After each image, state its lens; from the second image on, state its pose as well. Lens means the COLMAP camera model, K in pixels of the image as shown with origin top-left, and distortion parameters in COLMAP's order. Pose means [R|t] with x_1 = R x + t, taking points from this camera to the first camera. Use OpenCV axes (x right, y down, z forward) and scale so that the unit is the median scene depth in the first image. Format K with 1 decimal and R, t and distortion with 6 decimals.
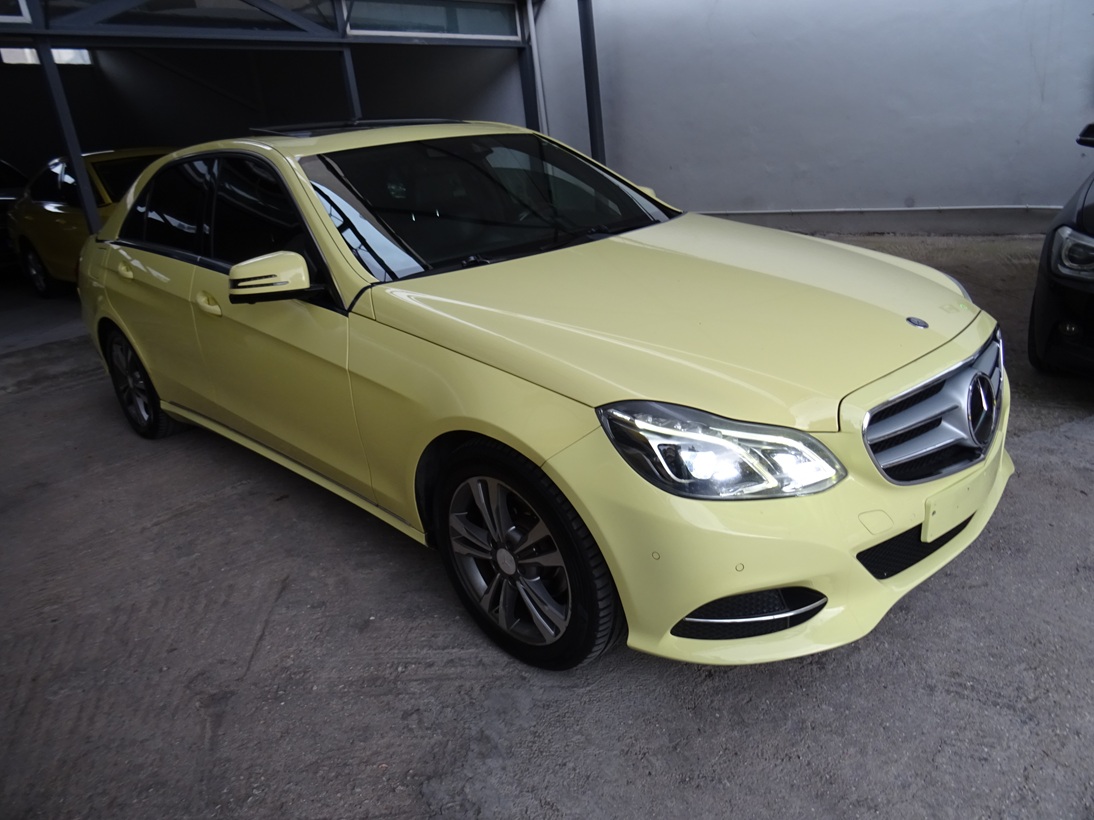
lens RADIAL K [[777.9, 0, 547.0], [0, 777.9, 410.0], [0, 0, 1]] dist [-0.000988, -0.008389]
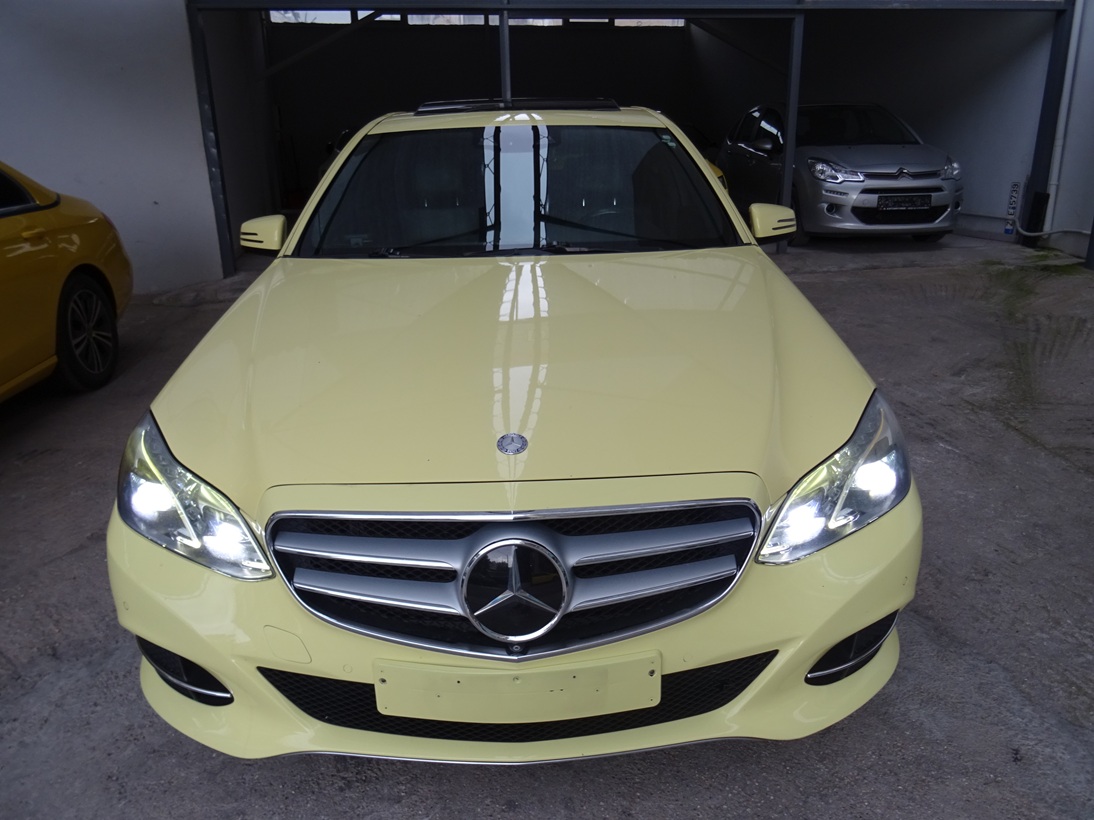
lens RADIAL K [[777.9, 0, 547.0], [0, 777.9, 410.0], [0, 0, 1]] dist [-0.000988, -0.008389]
pose [[0.716849, 0.300967, -0.628925, 0.785871], [-0.273949, 0.951072, 0.142881, -0.208312], [0.641155, 0.069870, 0.764224, 0.399777]]
